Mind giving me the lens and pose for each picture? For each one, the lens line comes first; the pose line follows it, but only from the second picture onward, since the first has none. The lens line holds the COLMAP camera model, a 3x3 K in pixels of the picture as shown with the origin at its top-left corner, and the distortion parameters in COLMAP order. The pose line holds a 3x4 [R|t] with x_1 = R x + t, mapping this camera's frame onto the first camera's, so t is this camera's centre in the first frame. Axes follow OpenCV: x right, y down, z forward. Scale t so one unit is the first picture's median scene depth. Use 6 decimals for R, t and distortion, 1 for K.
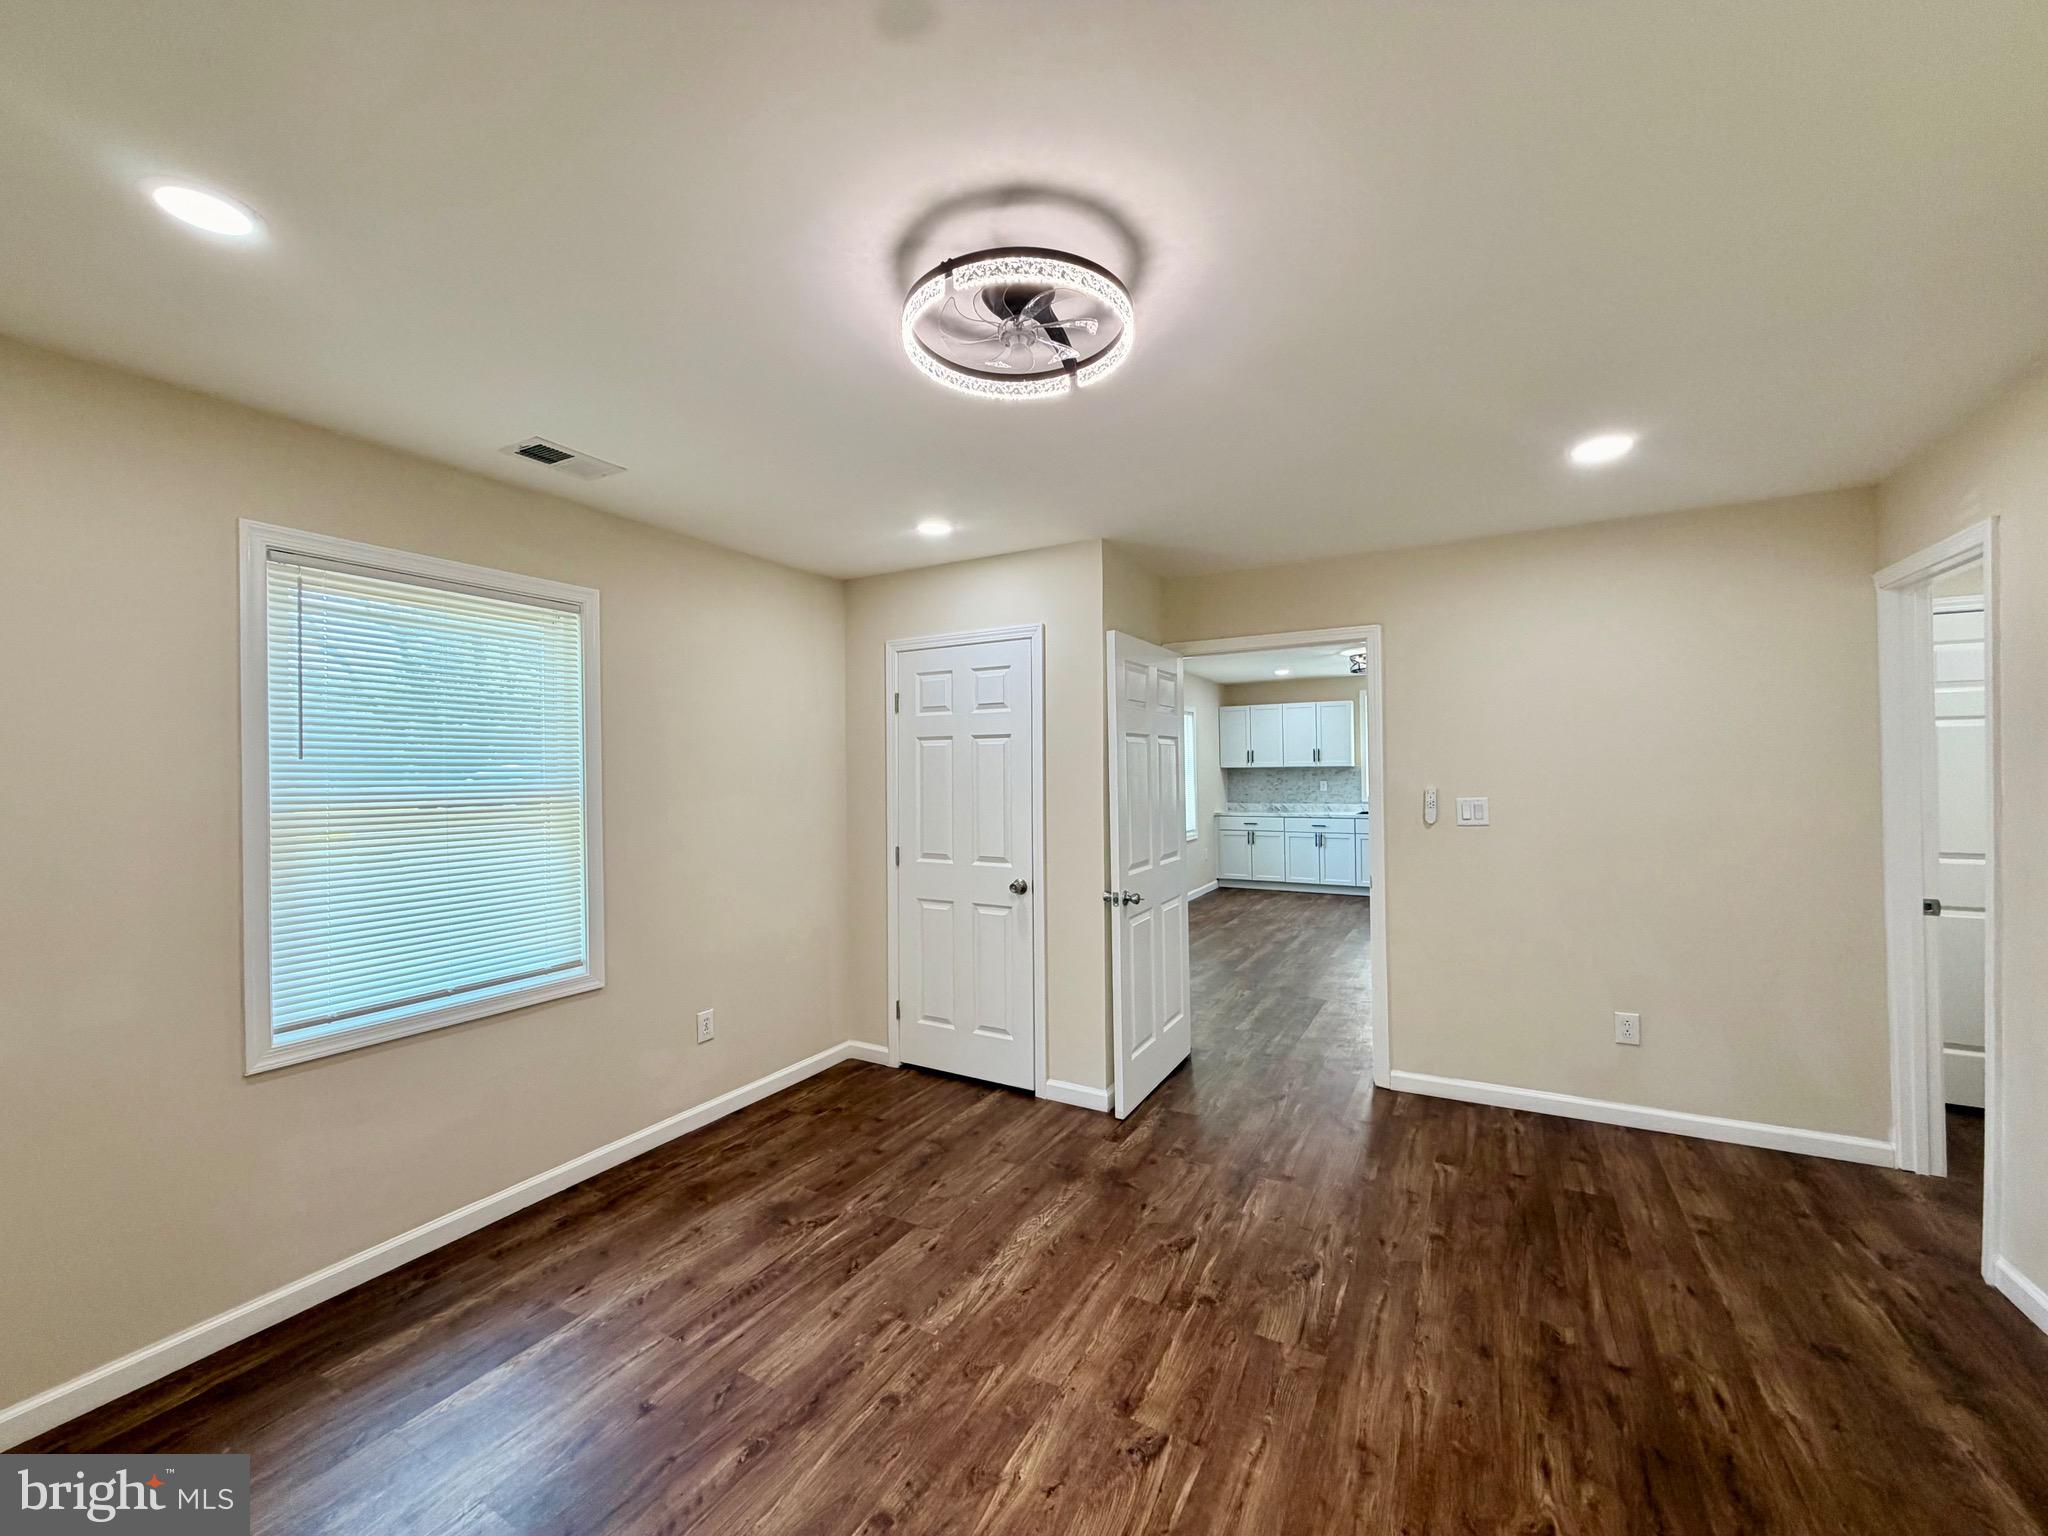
lens RADIAL K [[818.5, 0, 1016.5], [0, 818.5, 779.4], [0, 0, 1]] dist [-0.001972, 0.002100]
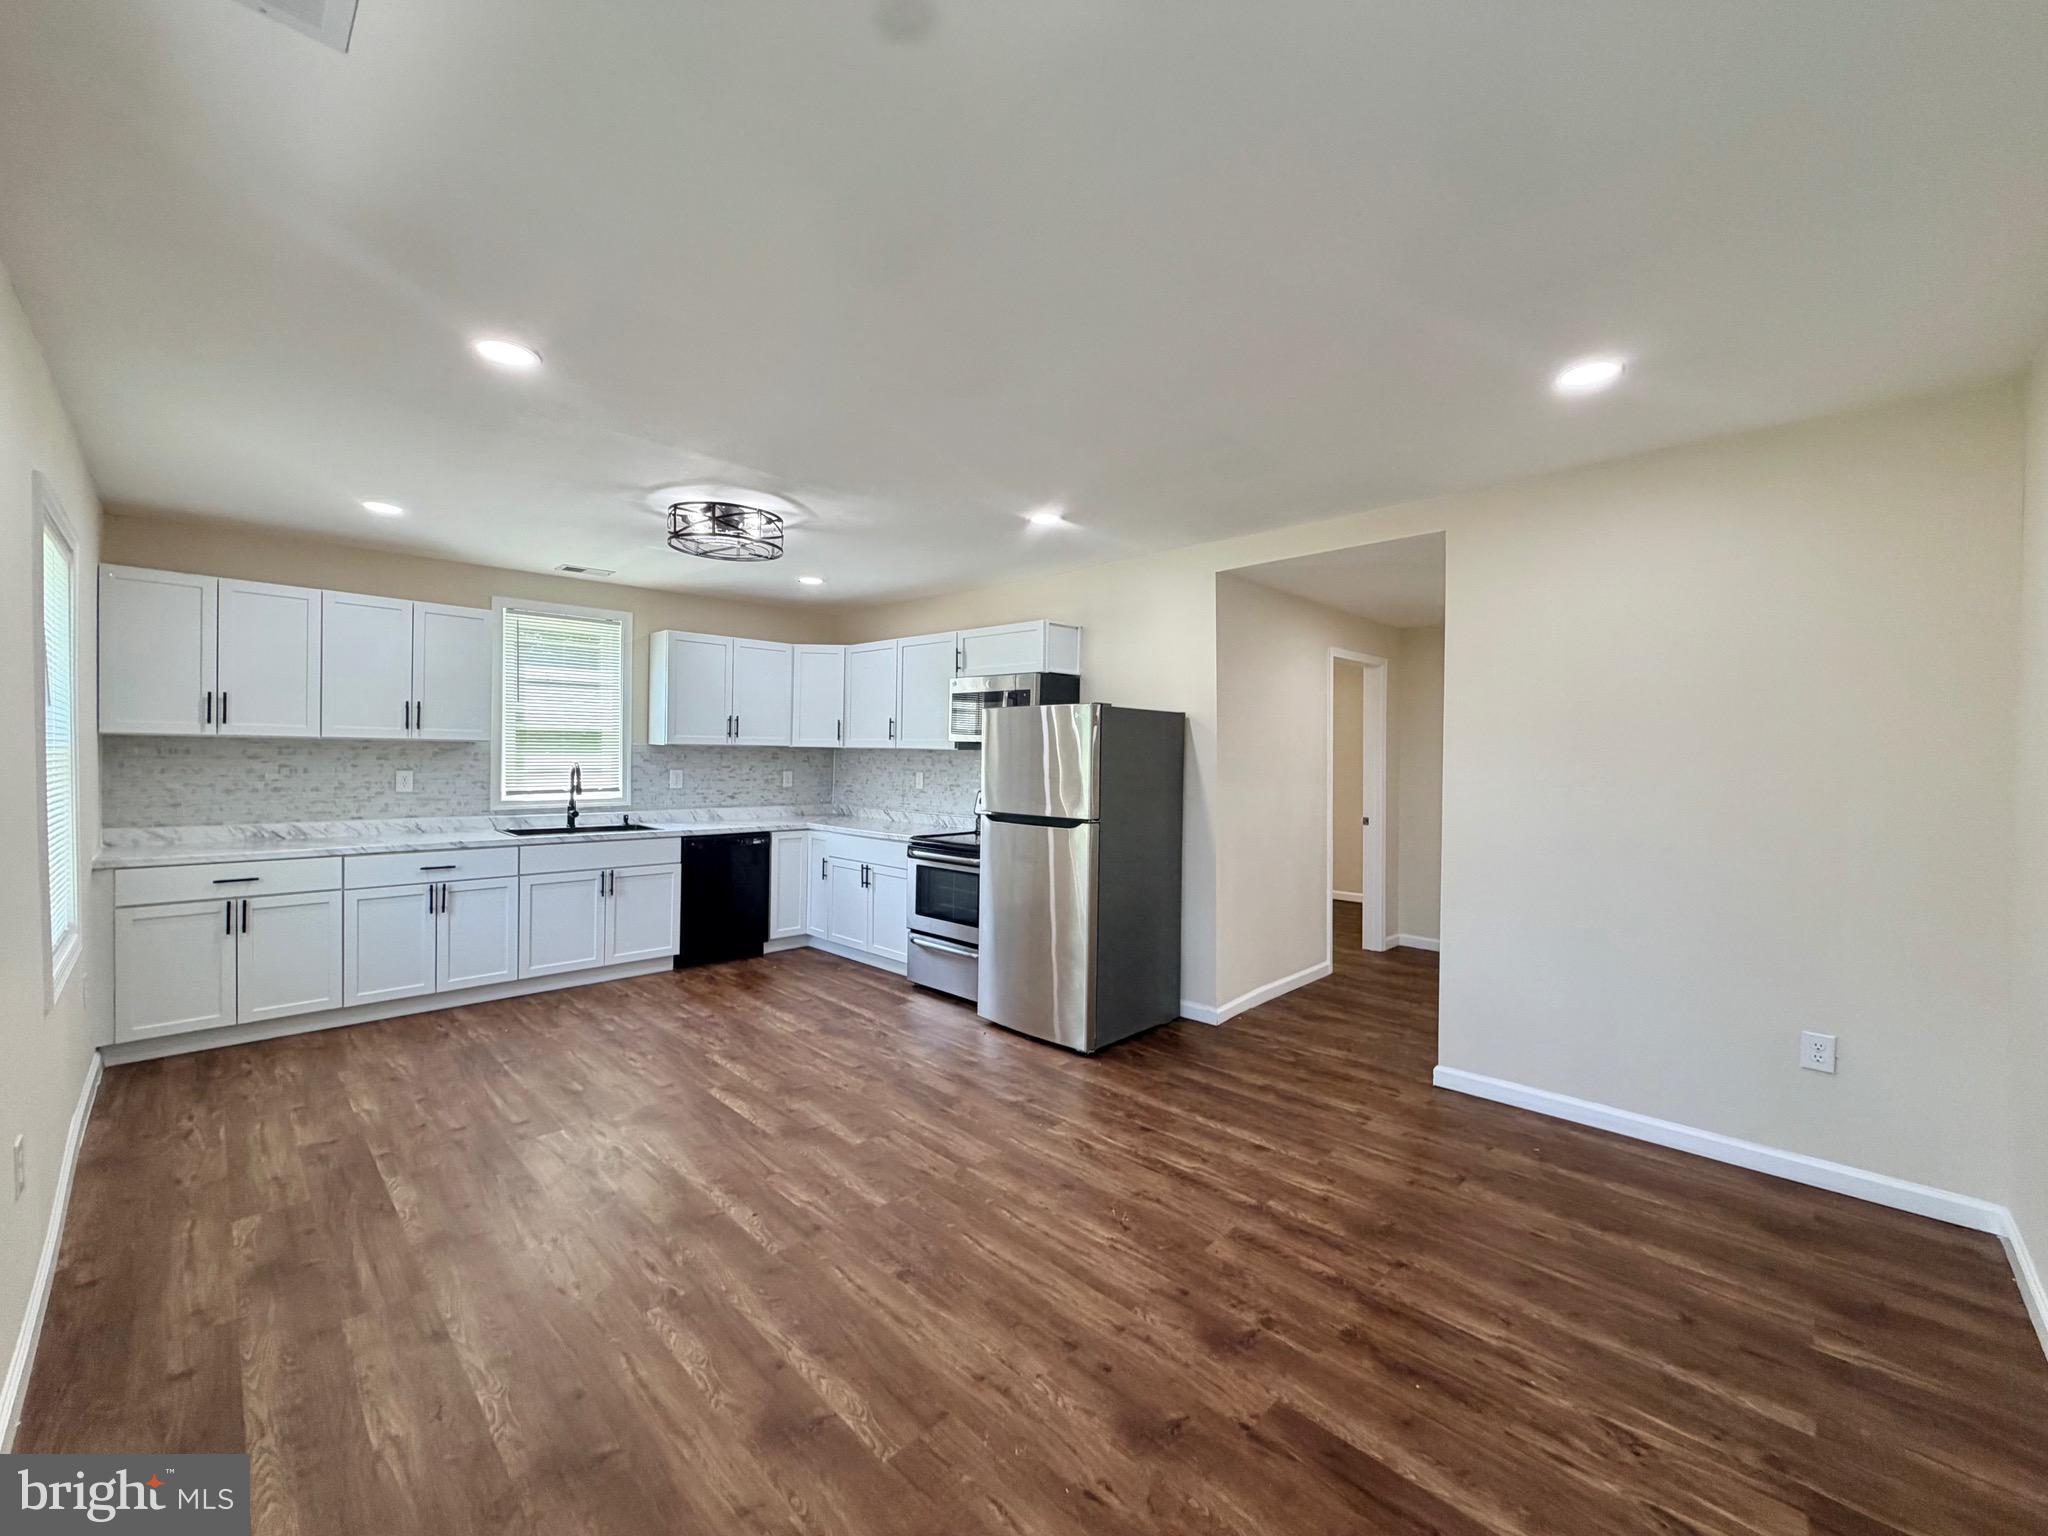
lens RADIAL K [[818.5, 0, 1012.7], [0, 818.5, 765.9], [0, 0, 1]] dist [-0.001972, 0.002100]
pose [[0.264059, 0.009786, 0.964457, 0.012810], [0.005520, 0.999917, -0.011657, 0.007068], [-0.964491, 0.008402, 0.263983, 0.550992]]
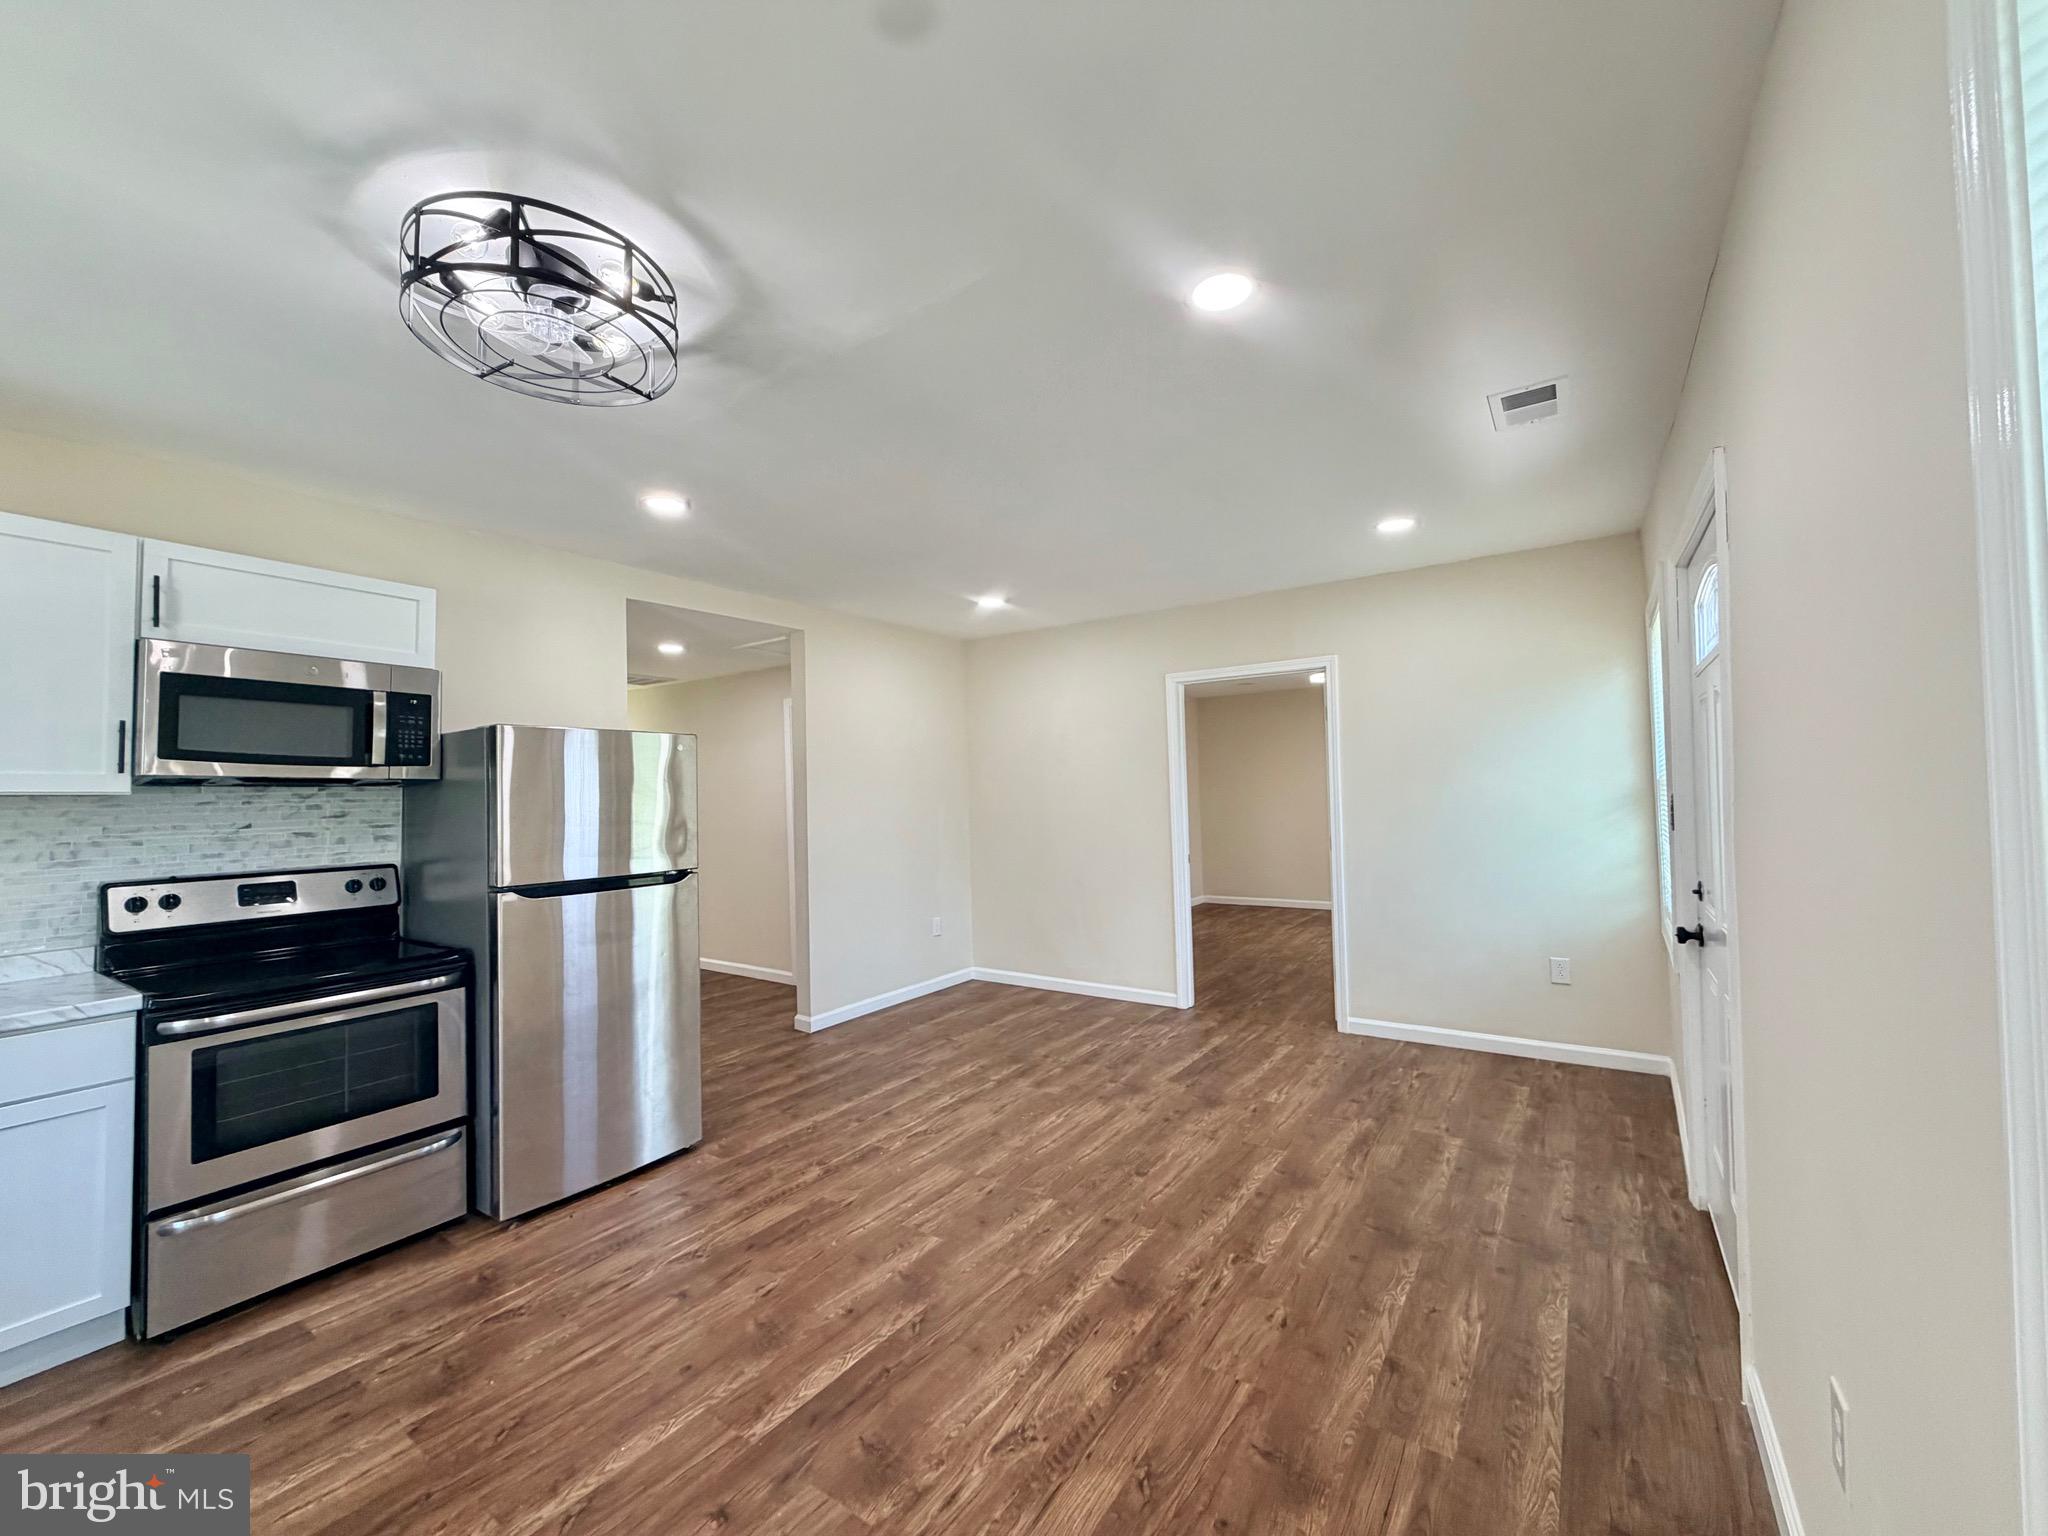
lens RADIAL K [[818.5, 0, 1015.1], [0, 818.5, 766.5], [0, 0, 1]] dist [-0.001972, 0.002100]
pose [[-0.994899, 0.045078, 0.090243, 0.237677], [0.043922, 0.998926, -0.014755, -0.003101], [-0.090811, -0.010716, -0.995811, 0.949719]]
